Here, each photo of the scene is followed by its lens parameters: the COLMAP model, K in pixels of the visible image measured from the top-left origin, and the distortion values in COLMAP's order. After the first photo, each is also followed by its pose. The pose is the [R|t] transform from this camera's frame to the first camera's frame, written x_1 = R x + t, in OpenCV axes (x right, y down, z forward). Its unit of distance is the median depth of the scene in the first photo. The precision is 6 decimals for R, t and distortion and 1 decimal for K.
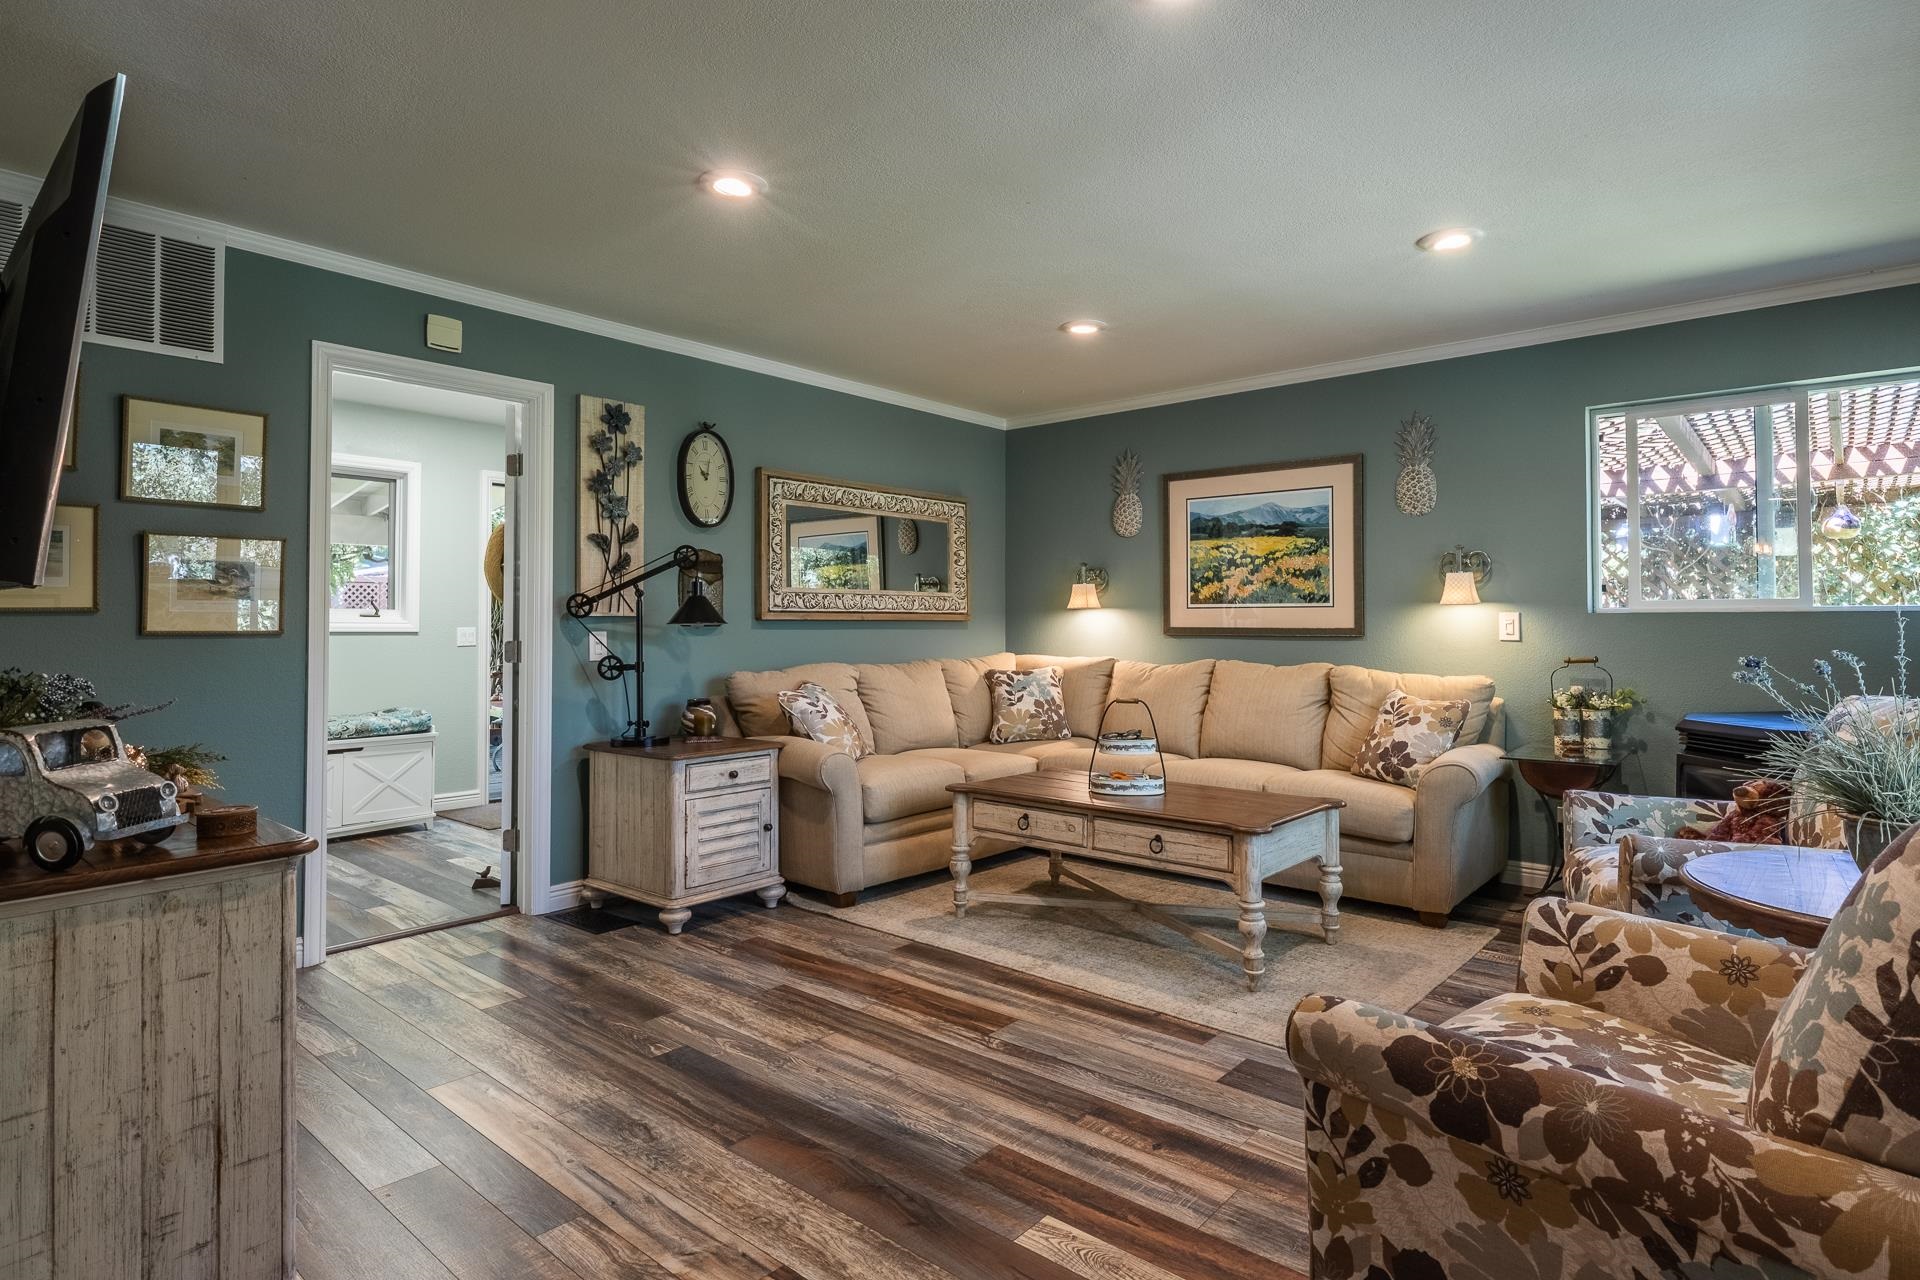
lens RADIAL K [[1009.8, 0, 962.4], [0, 1009.8, 602.9], [0, 0, 1]] dist [-0.004101, -0.001959]
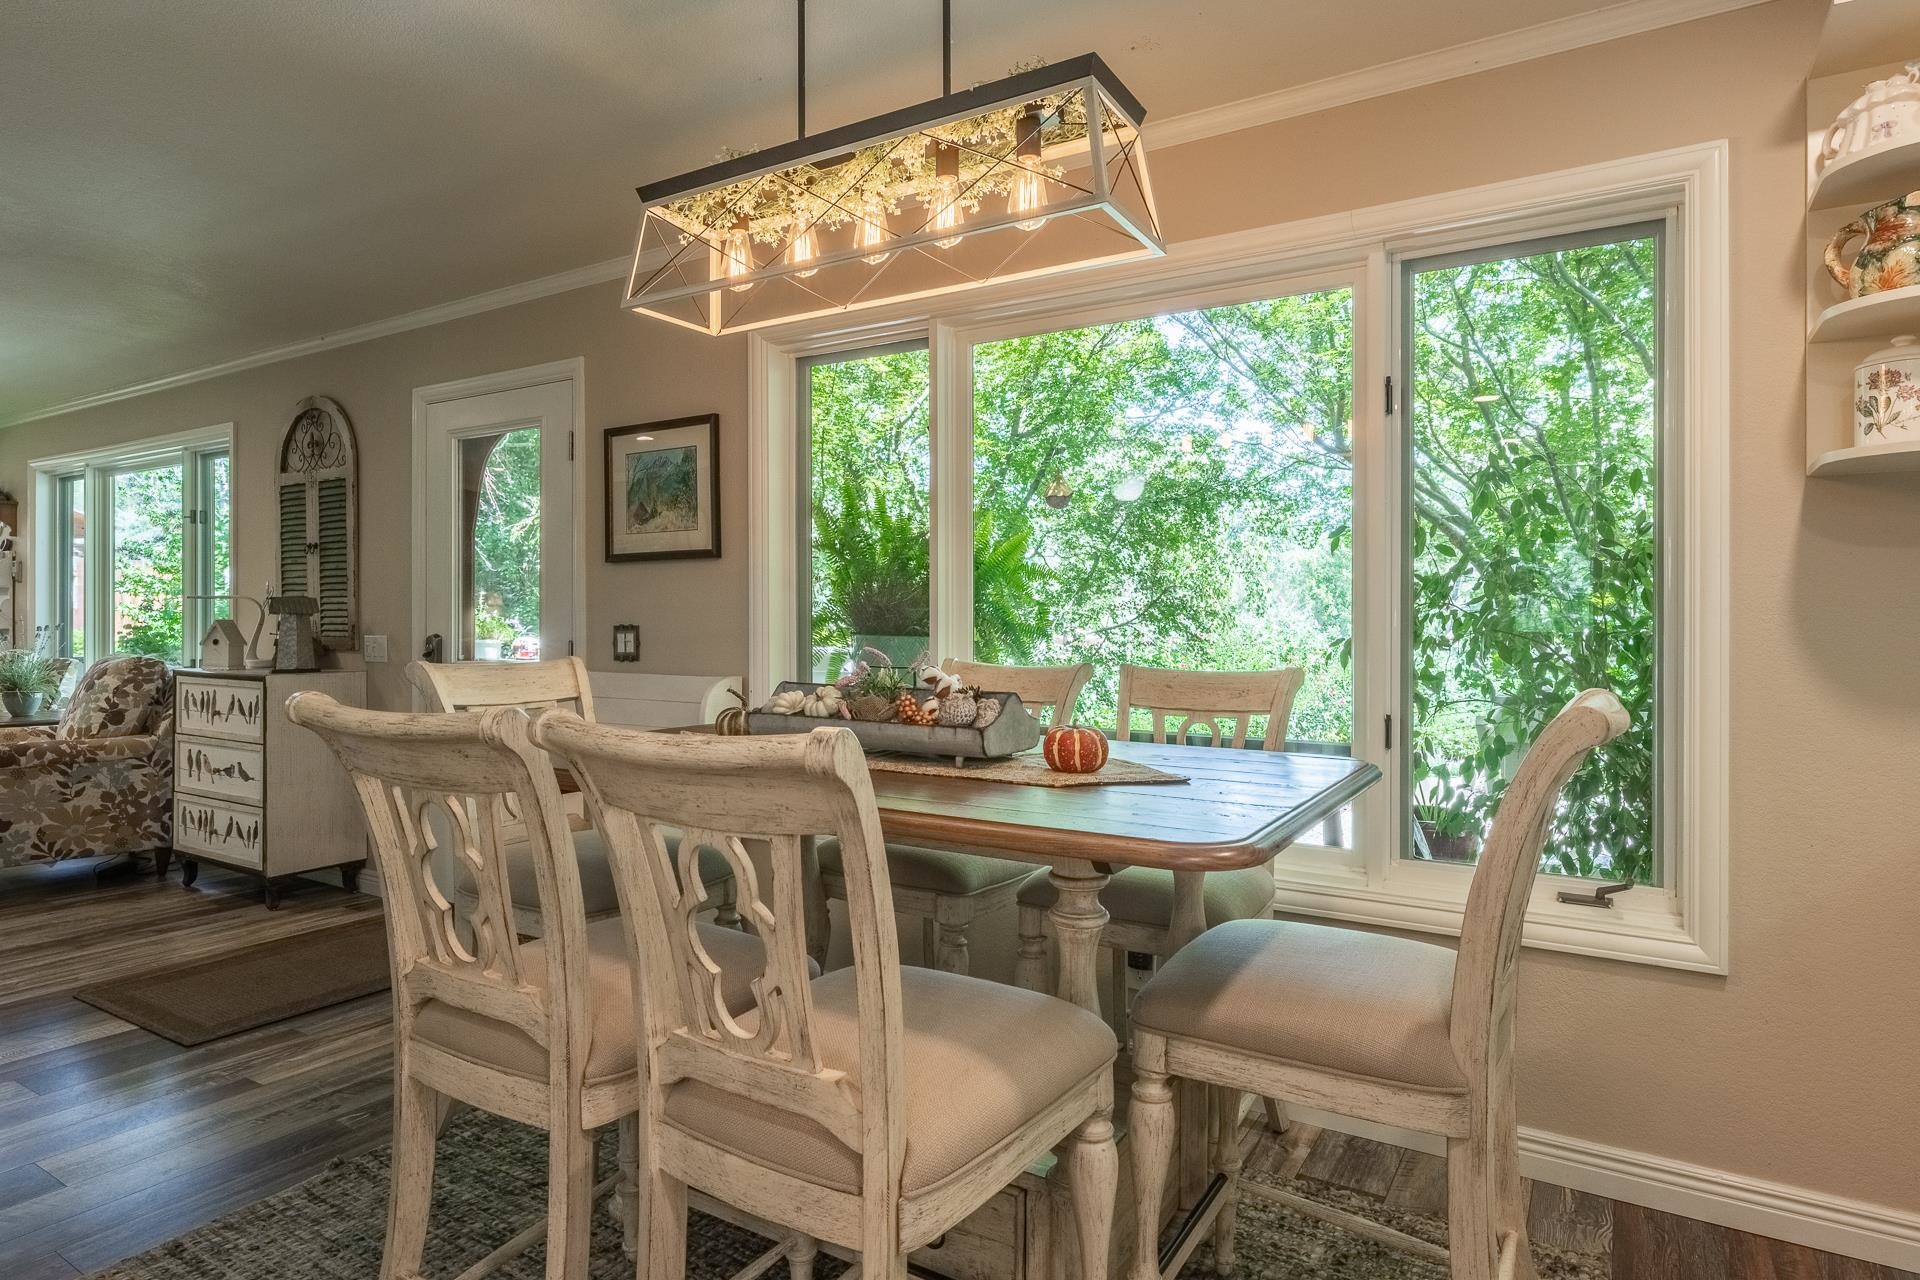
lens RADIAL K [[1065.1, 0, 959.7], [0, 1065.1, 619.1], [0, 0, 1]] dist [-0.000242, -0.000917]
pose [[-0.156696, -0.002371, 0.987644, -1.153755], [-0.028126, 0.999602, -0.002063, -0.026103], [-0.987246, -0.028101, -0.156701, -0.535183]]
